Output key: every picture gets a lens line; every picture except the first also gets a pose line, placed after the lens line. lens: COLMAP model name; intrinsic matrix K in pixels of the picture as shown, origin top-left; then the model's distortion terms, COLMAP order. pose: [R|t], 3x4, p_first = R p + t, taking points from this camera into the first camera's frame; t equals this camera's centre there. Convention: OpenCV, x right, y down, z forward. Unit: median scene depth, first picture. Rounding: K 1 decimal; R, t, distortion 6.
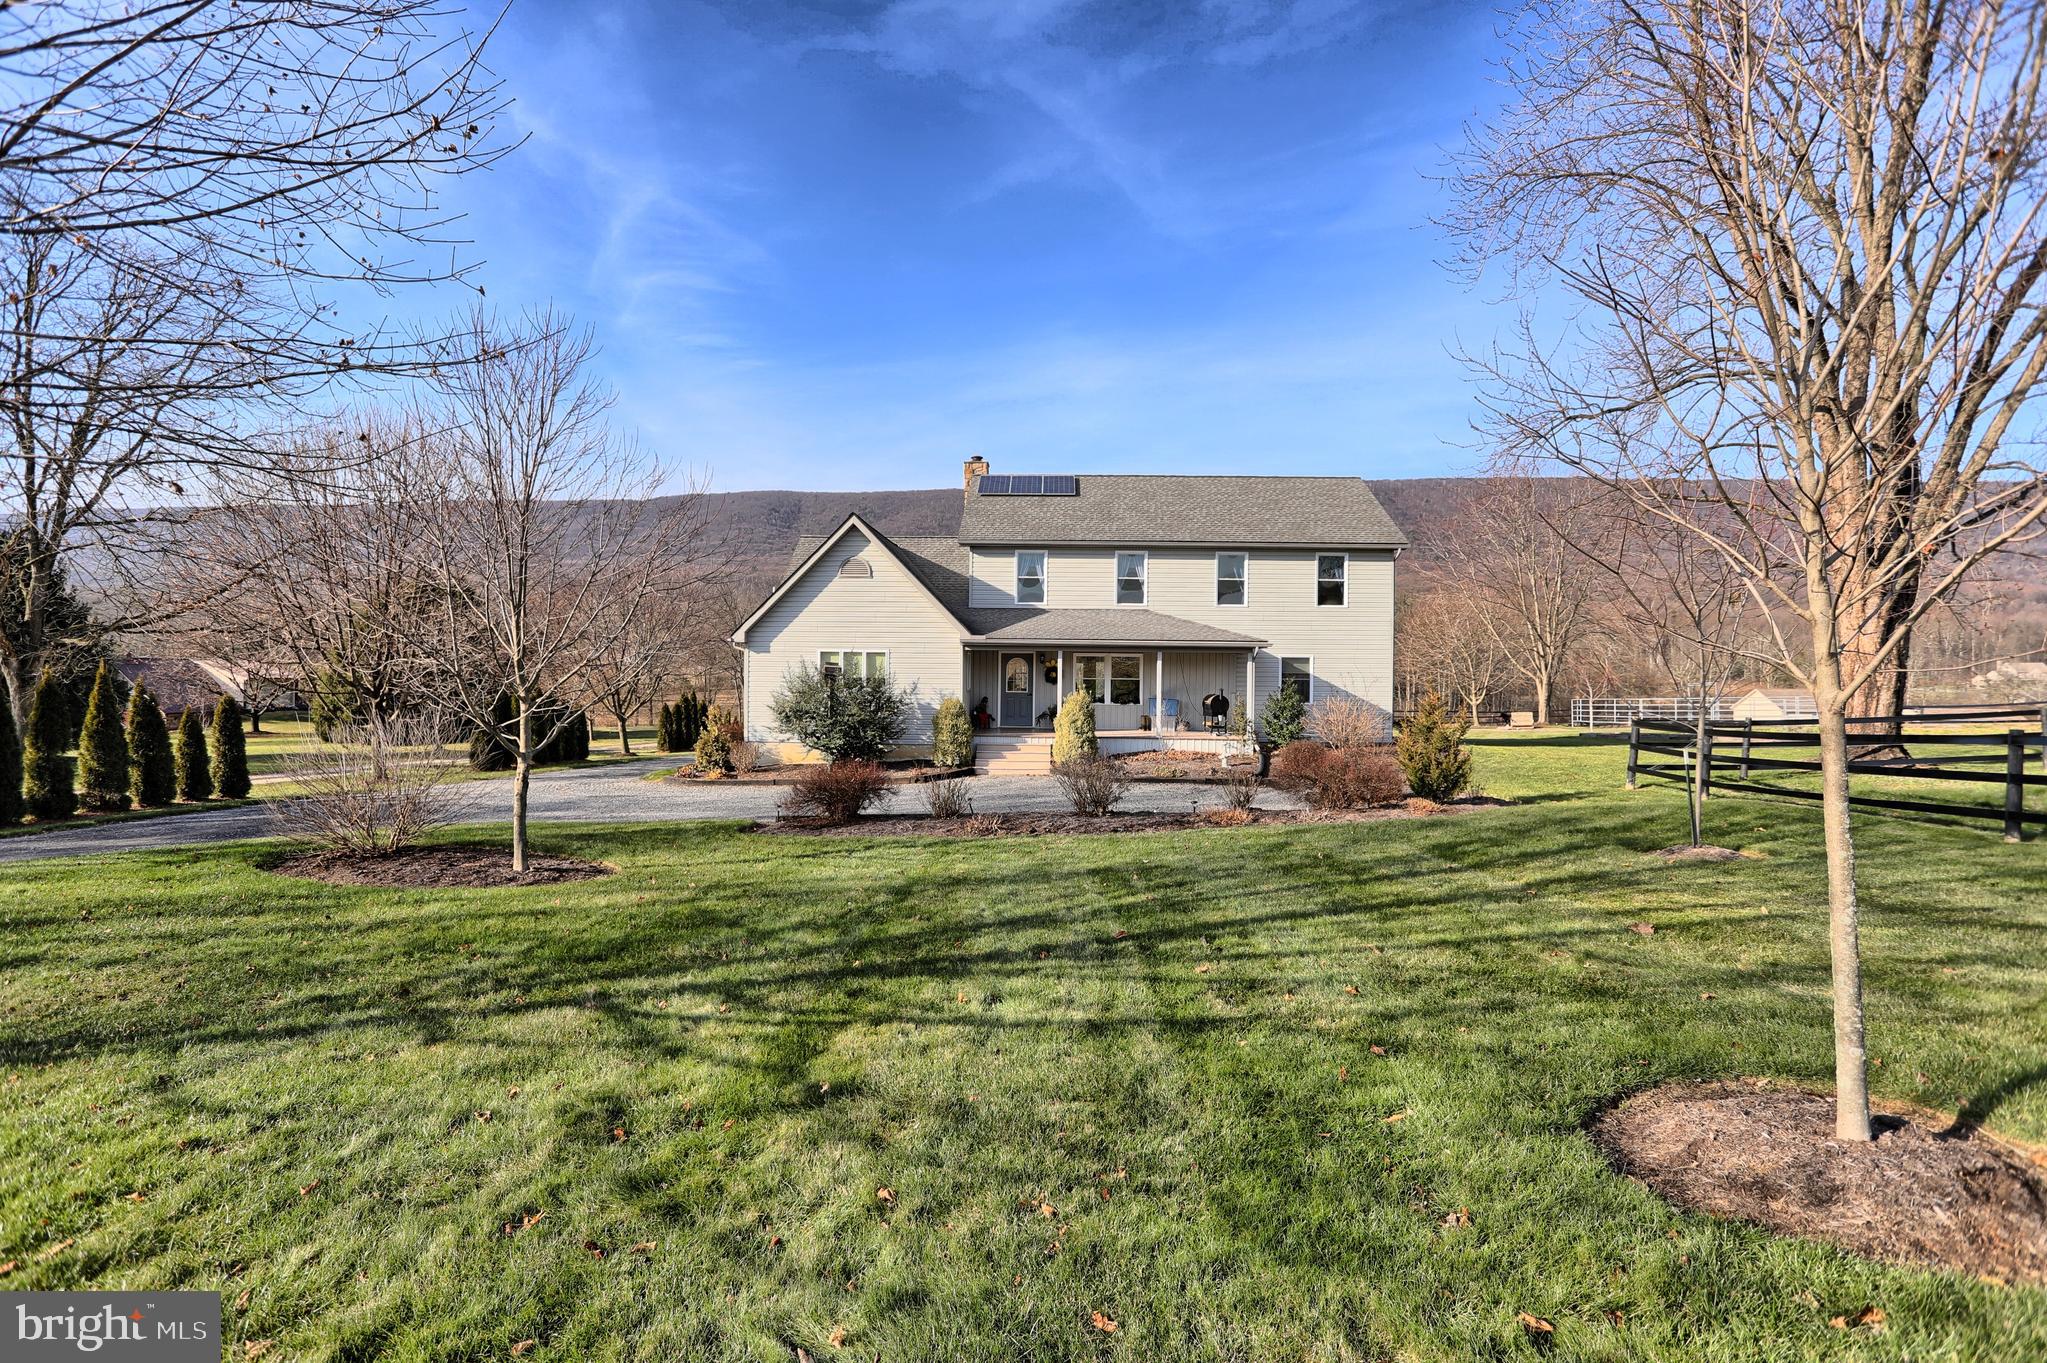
lens RADIAL K [[992.0, 0, 1023.5], [0, 992.0, 681.5], [0, 0, 1]] dist [-0.063786, 0.022648]
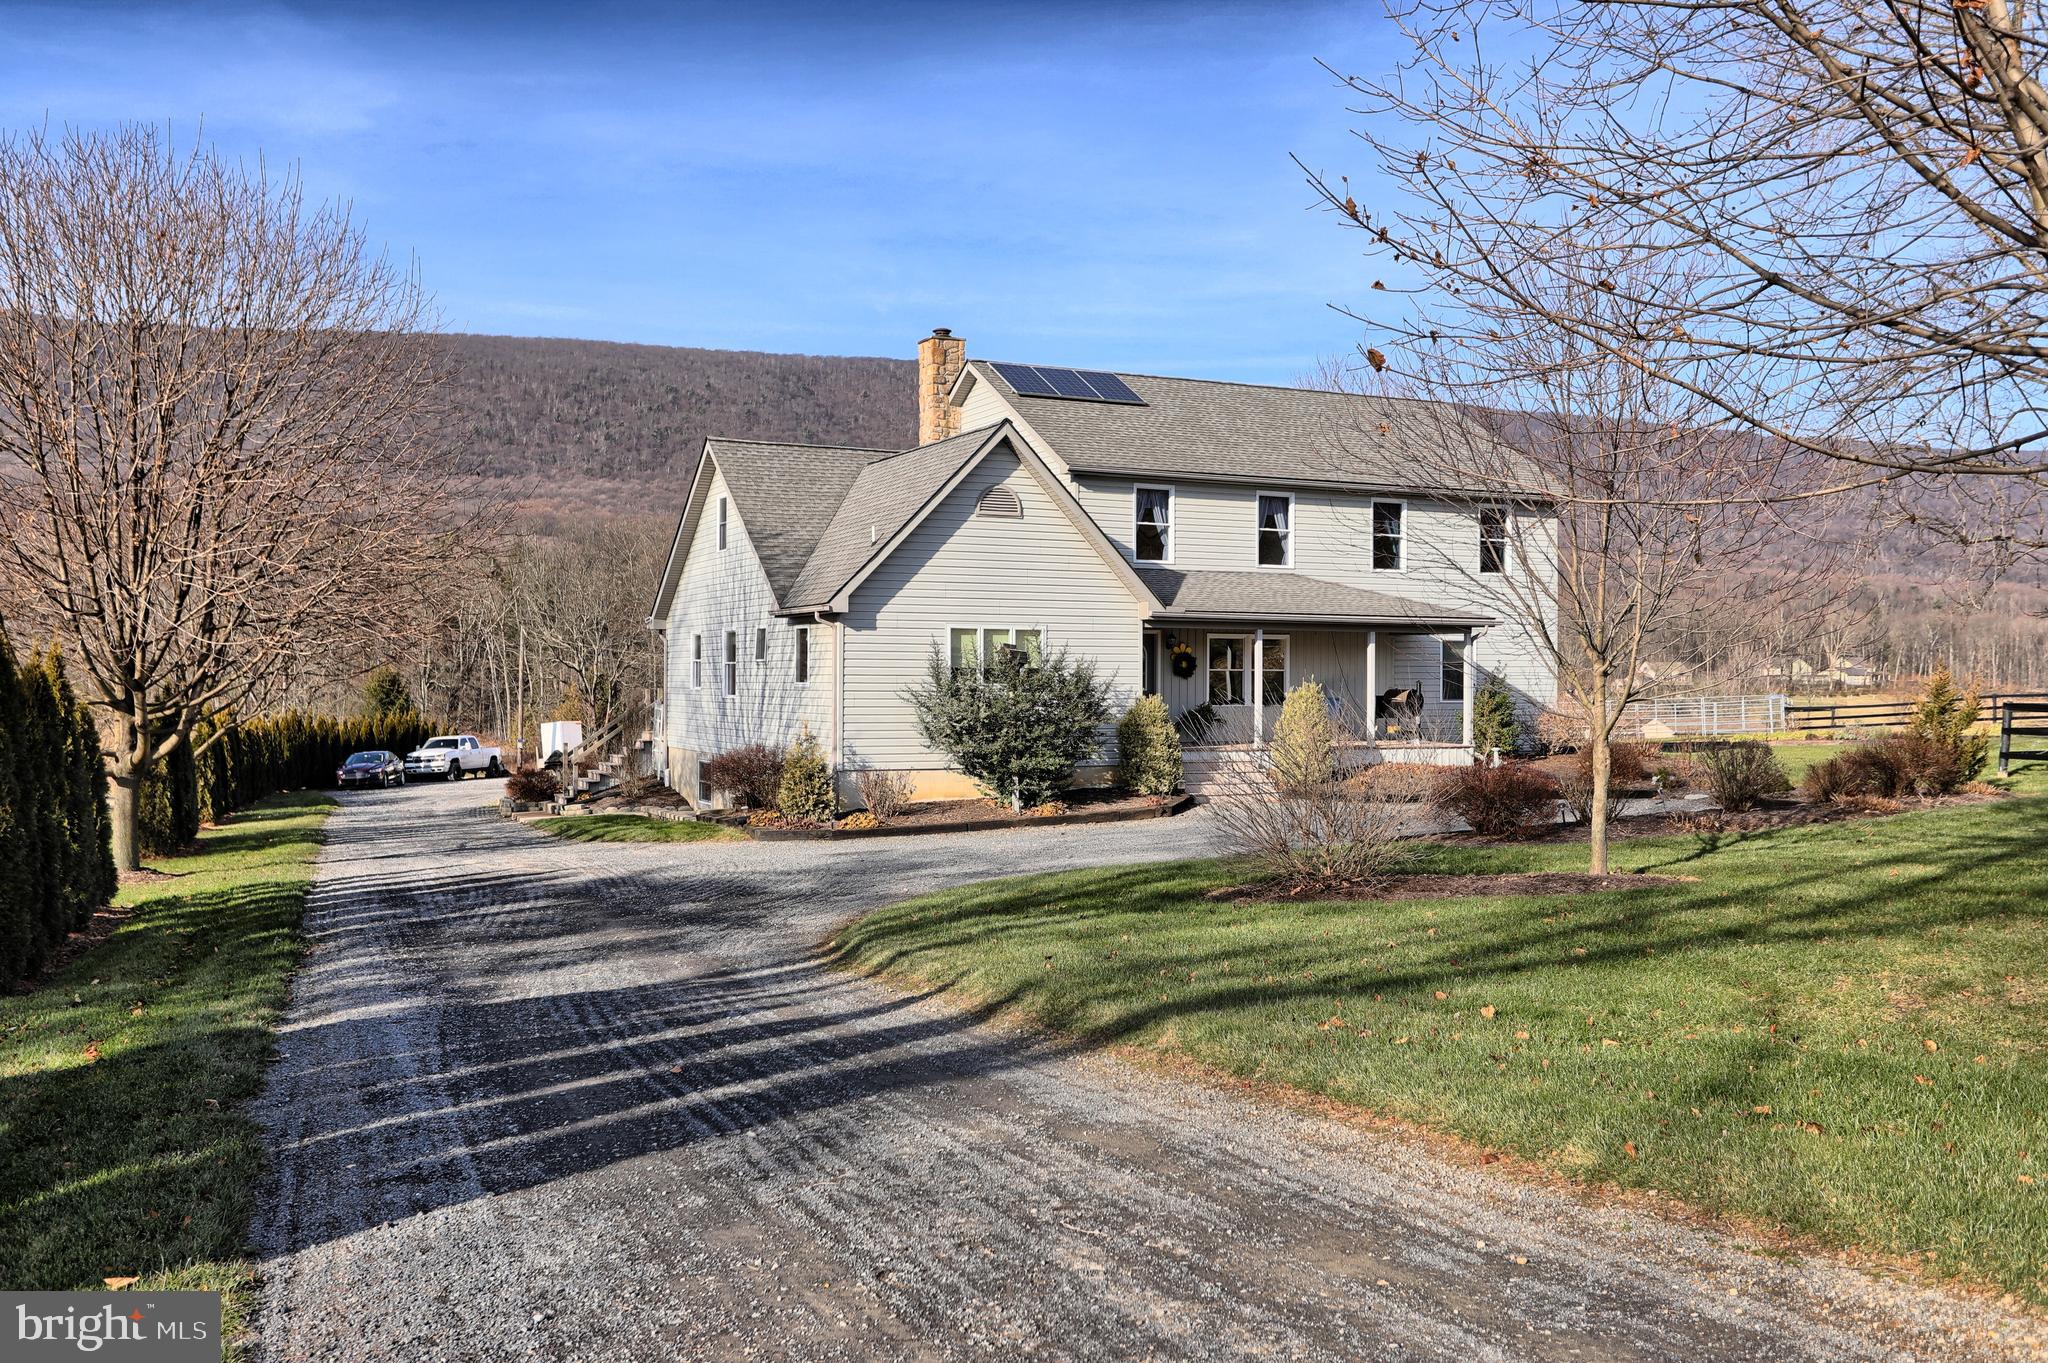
lens RADIAL K [[1792.3, 0, 1024.0], [0, 1792.3, 681.5], [0, 0, 1]] dist [-0.003459, -0.000204]
pose [[0.882179, -0.007038, 0.470861, -0.668557], [0.011781, 0.999905, -0.007127, 0.012806], [-0.470767, 0.011834, 0.882178, -0.058402]]
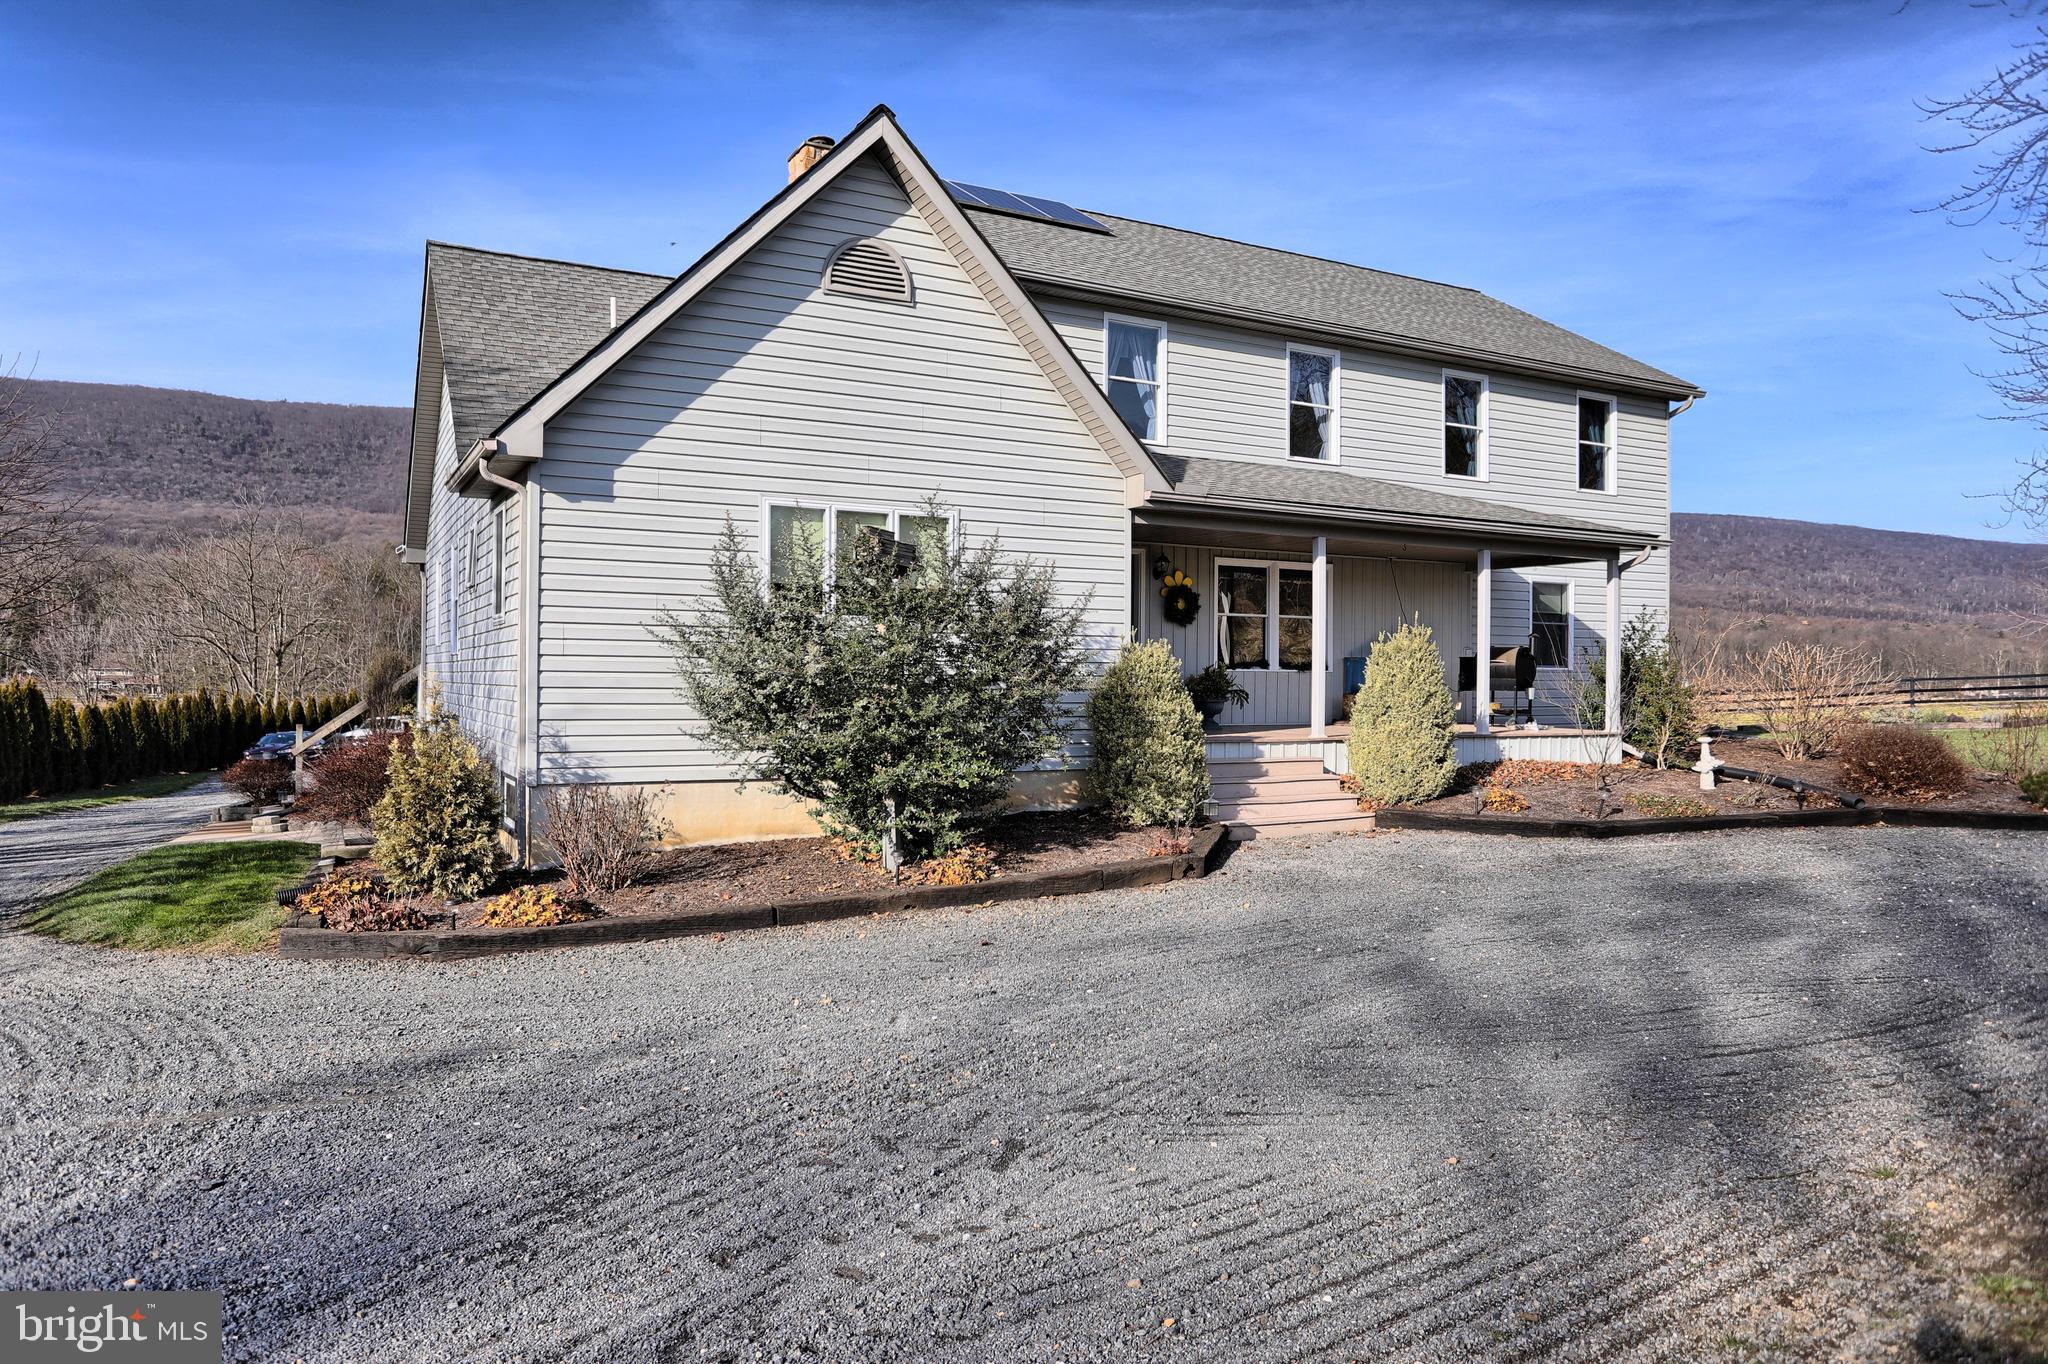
lens RADIAL K [[1328.6, 0, 1024.0], [0, 1328.6, 682.0], [0, 0, 1]] dist [-0.029454, 0.000222]
pose [[0.860584, -0.005668, 0.509277, -0.335273], [0.008600, 0.999957, -0.003403, 0.029432], [-0.509236, 0.007309, 0.860596, 0.531210]]
